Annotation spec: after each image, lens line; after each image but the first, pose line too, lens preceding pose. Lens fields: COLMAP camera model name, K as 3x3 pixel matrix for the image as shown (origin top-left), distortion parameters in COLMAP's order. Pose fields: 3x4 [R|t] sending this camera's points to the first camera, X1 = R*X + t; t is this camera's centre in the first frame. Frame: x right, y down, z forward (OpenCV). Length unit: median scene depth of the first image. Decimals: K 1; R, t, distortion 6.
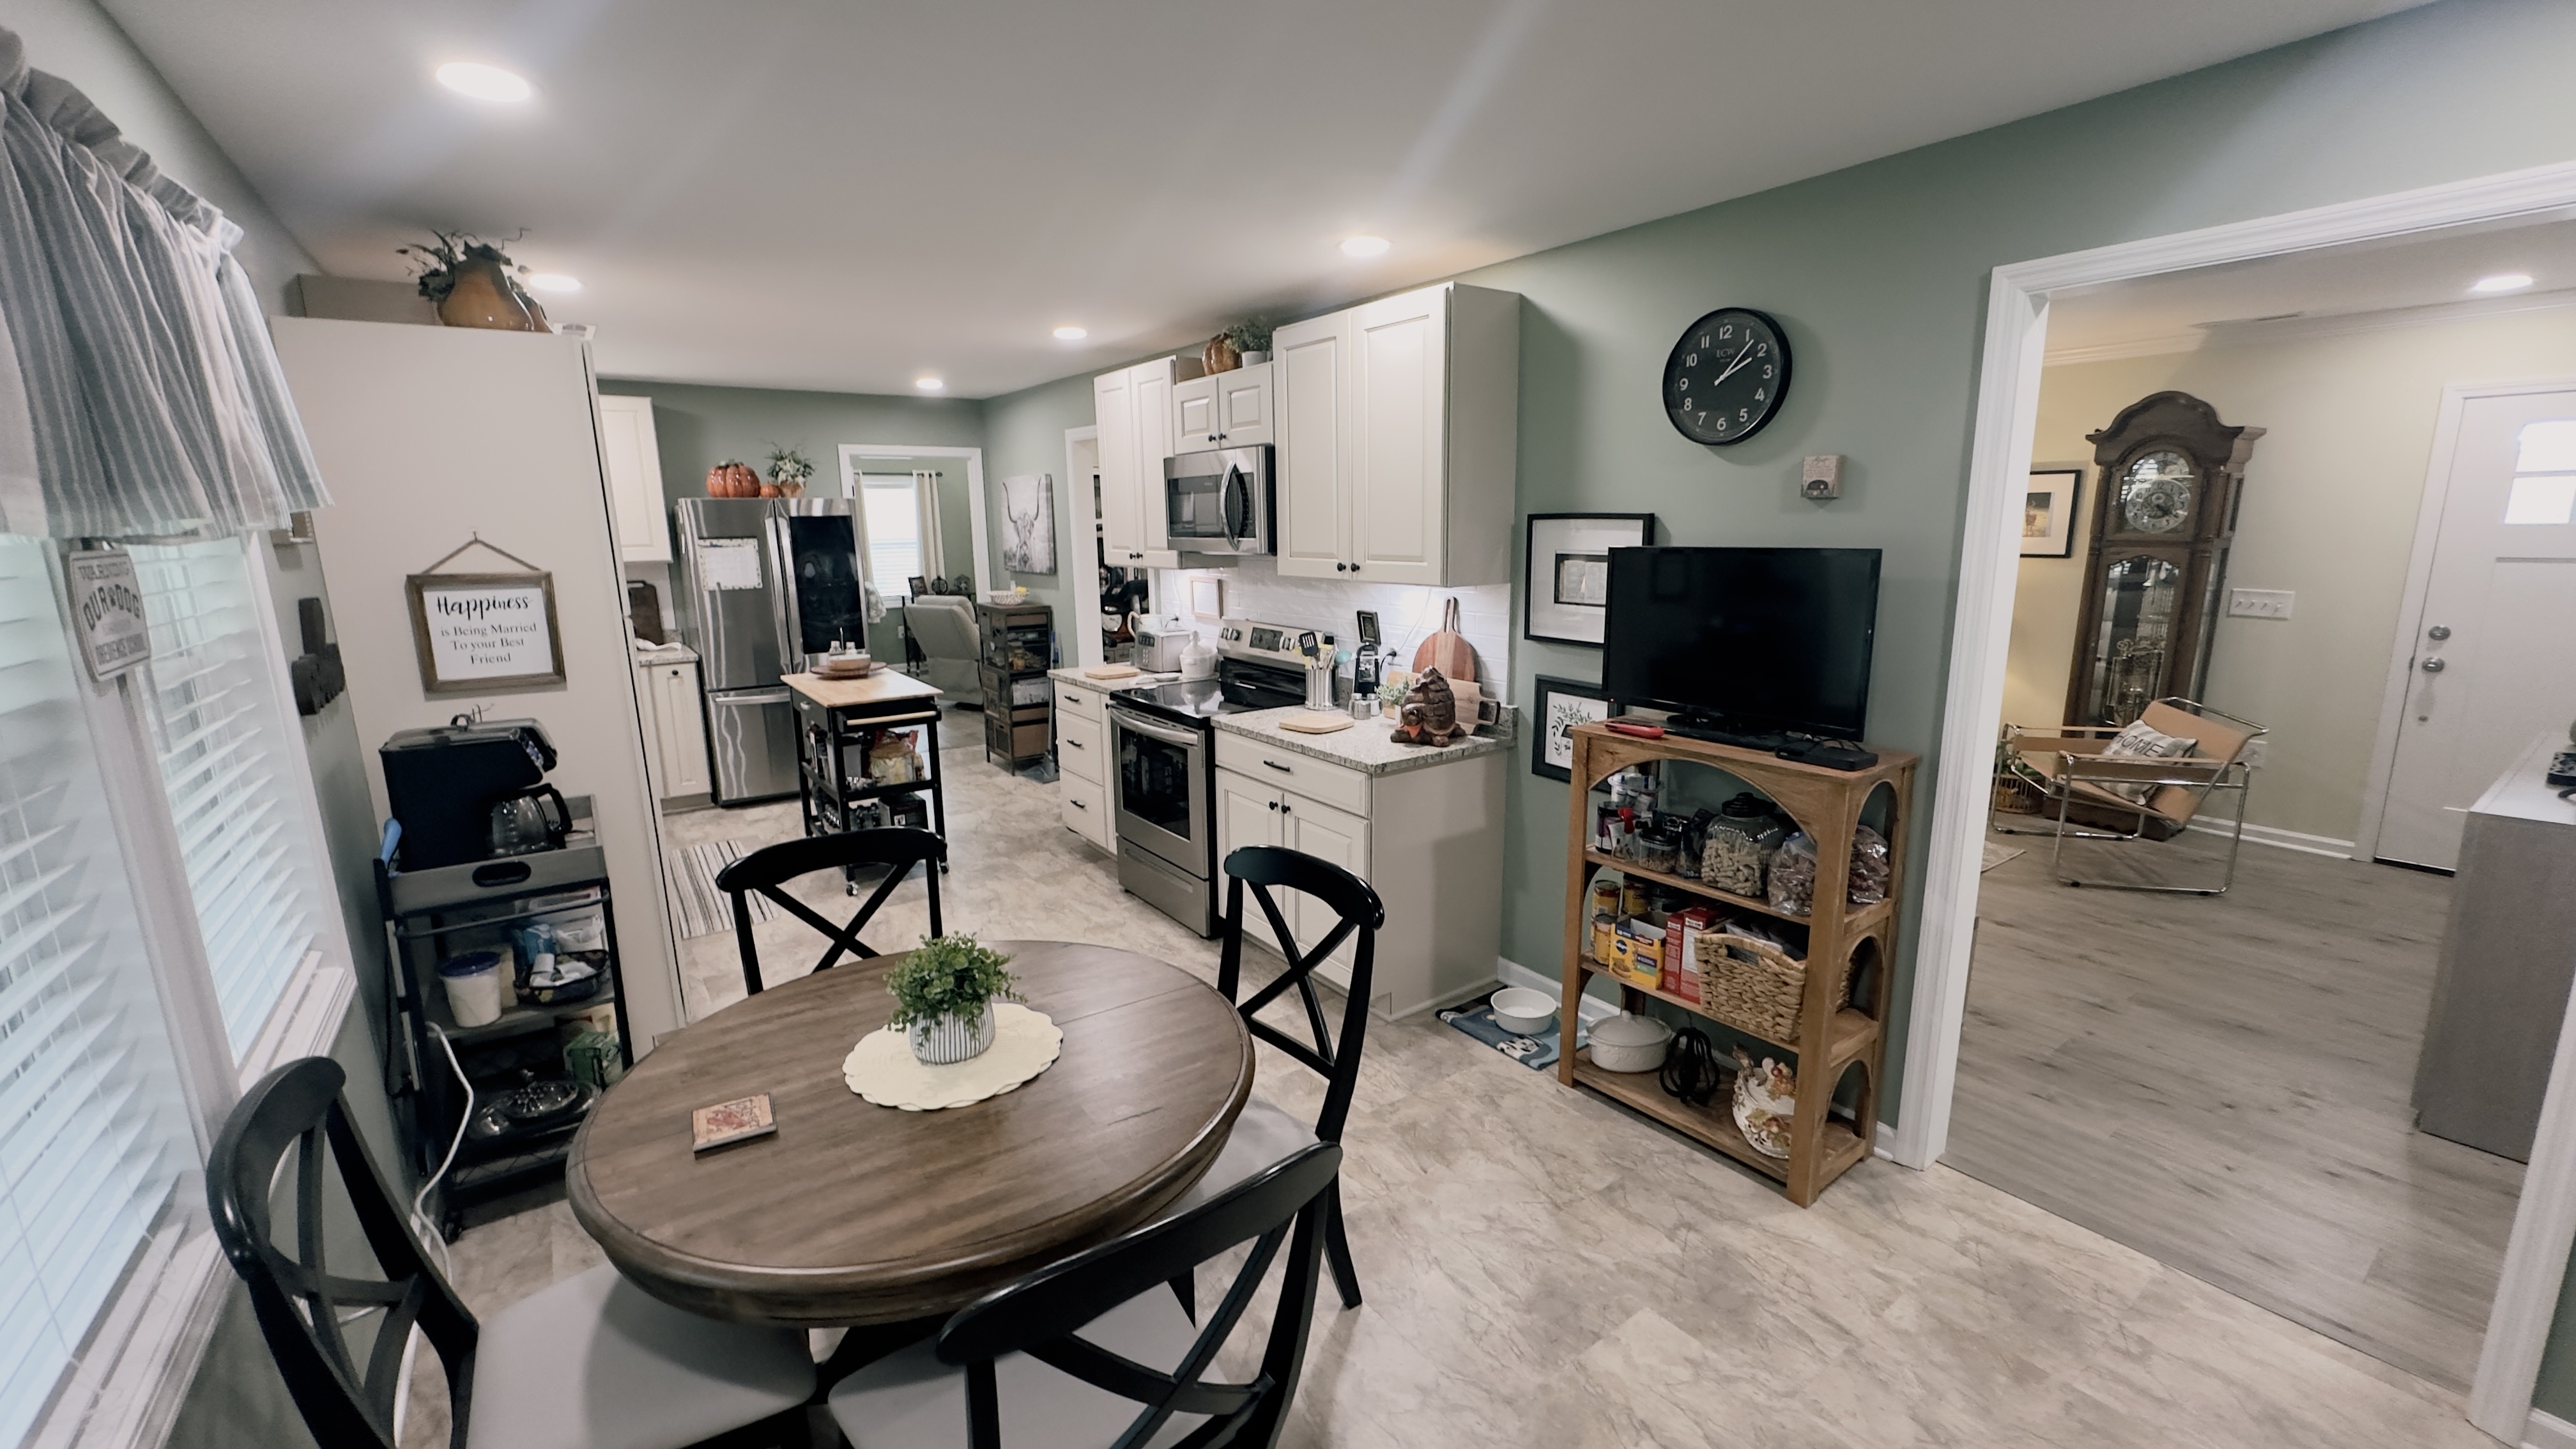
lens RADIAL K [[1030.7, 0, 1284.6], [0, 1030.7, 725.4], [0, 0, 1]] dist [-0.003090, 0.000568]
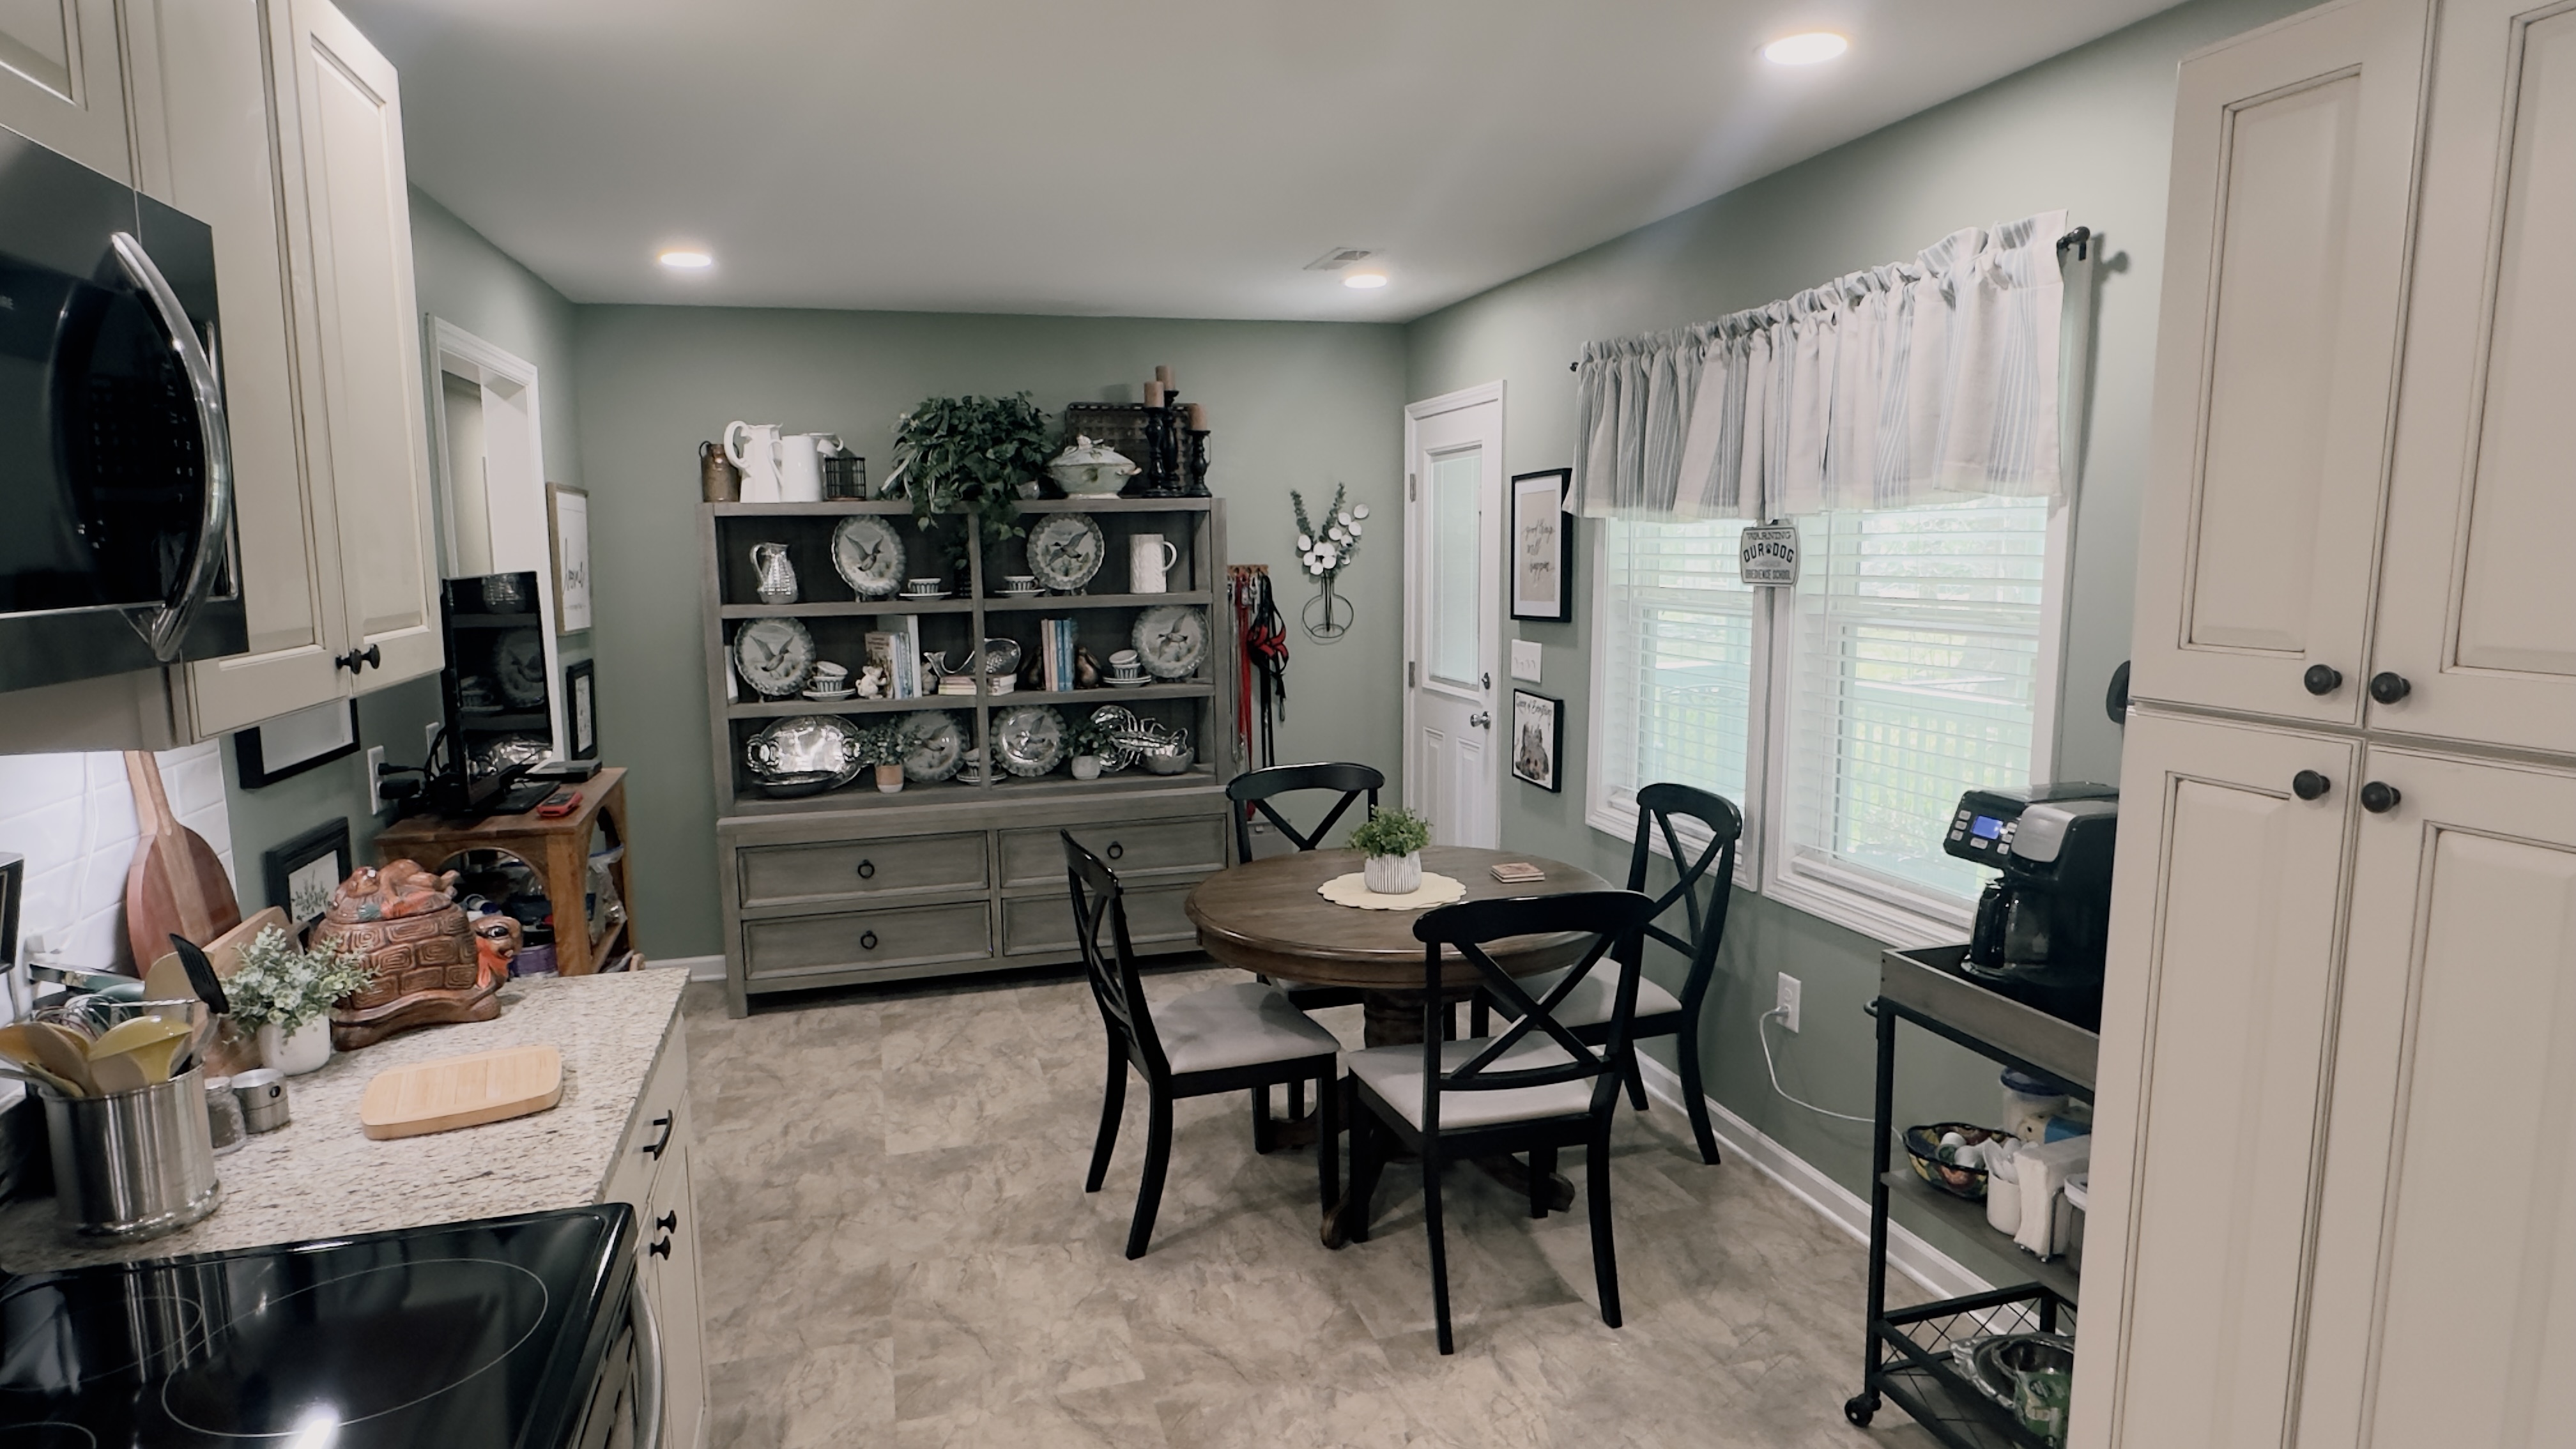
lens RADIAL K [[1436.4, 0, 1293.1], [0, 1436.4, 733.1], [0, 0, 1]] dist [0.003210, -0.000198]
pose [[-0.945516, -0.012984, 0.325316, -0.302724], [0.095124, 0.944588, 0.314174, -0.189401], [-0.311369, 0.328002, -0.891888, 0.989794]]
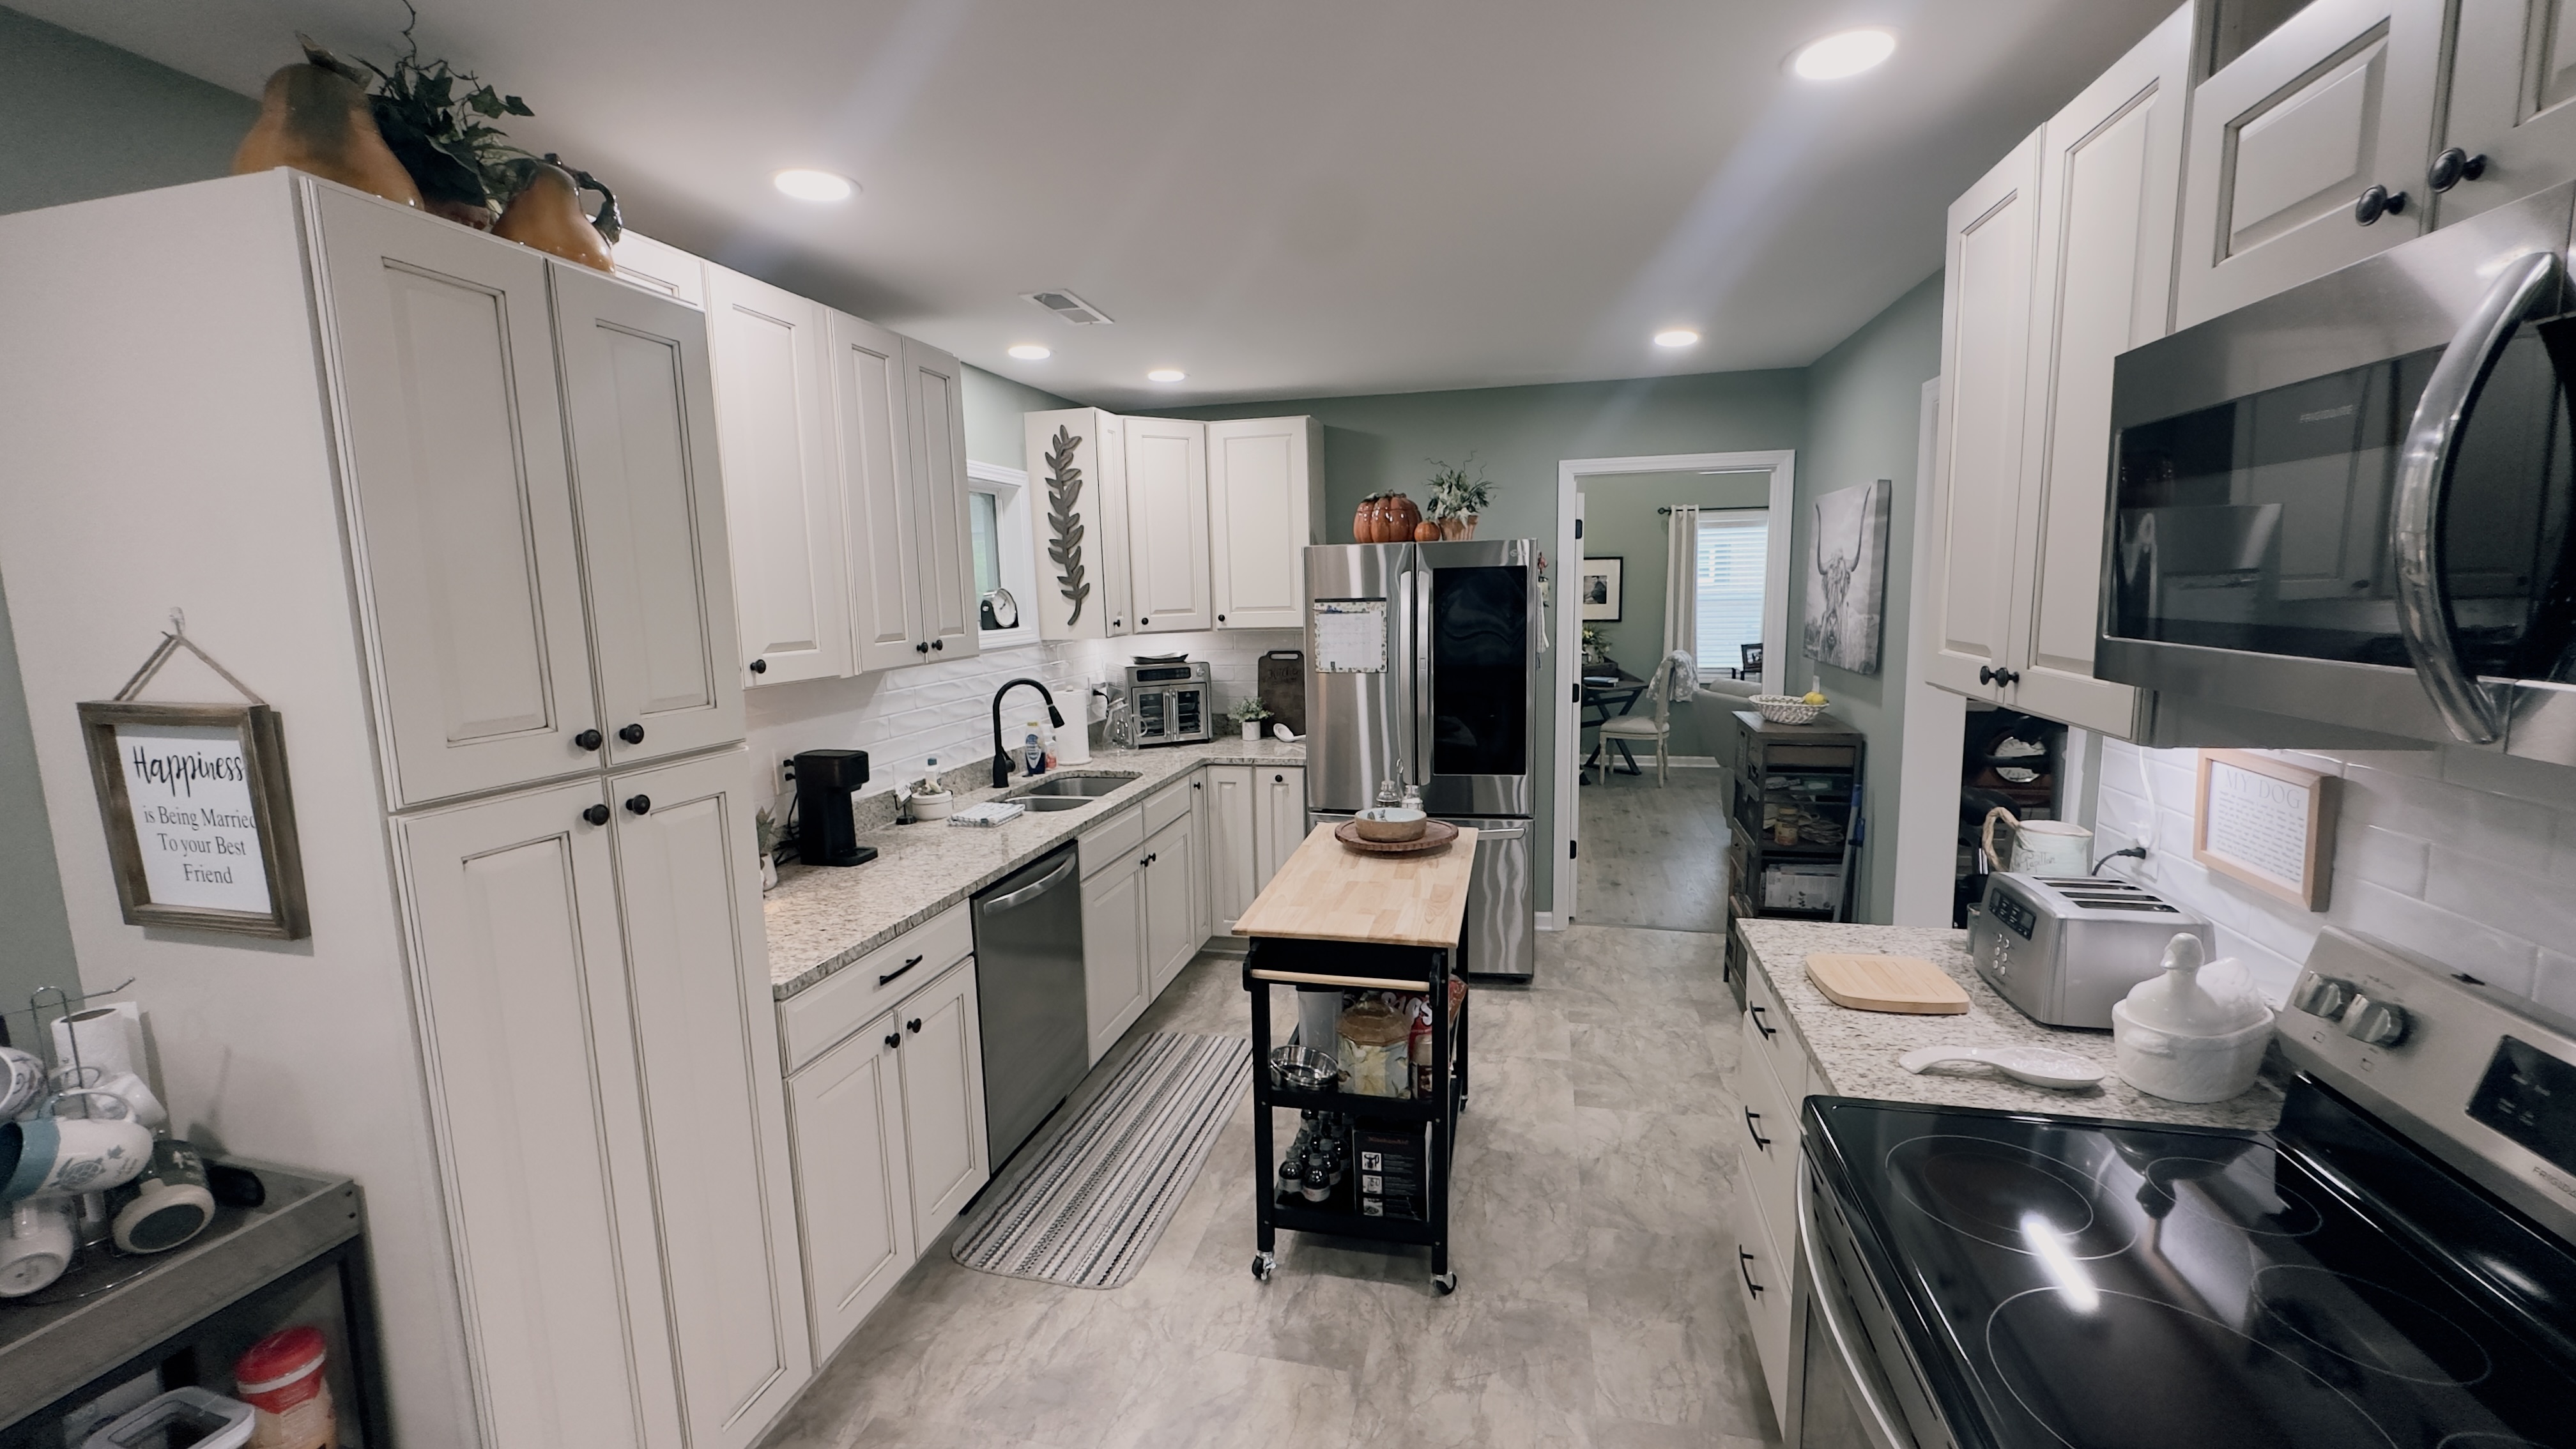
lens RADIAL K [[1030.7, 0, 1284.6], [0, 1030.7, 725.4], [0, 0, 1]] dist [-0.003090, 0.000568]
pose [[0.656069, 0.103146, -0.747619, -0.041667], [-0.136368, 0.990513, 0.016988, -0.120566], [0.742278, 0.090806, 0.663911, 0.591466]]
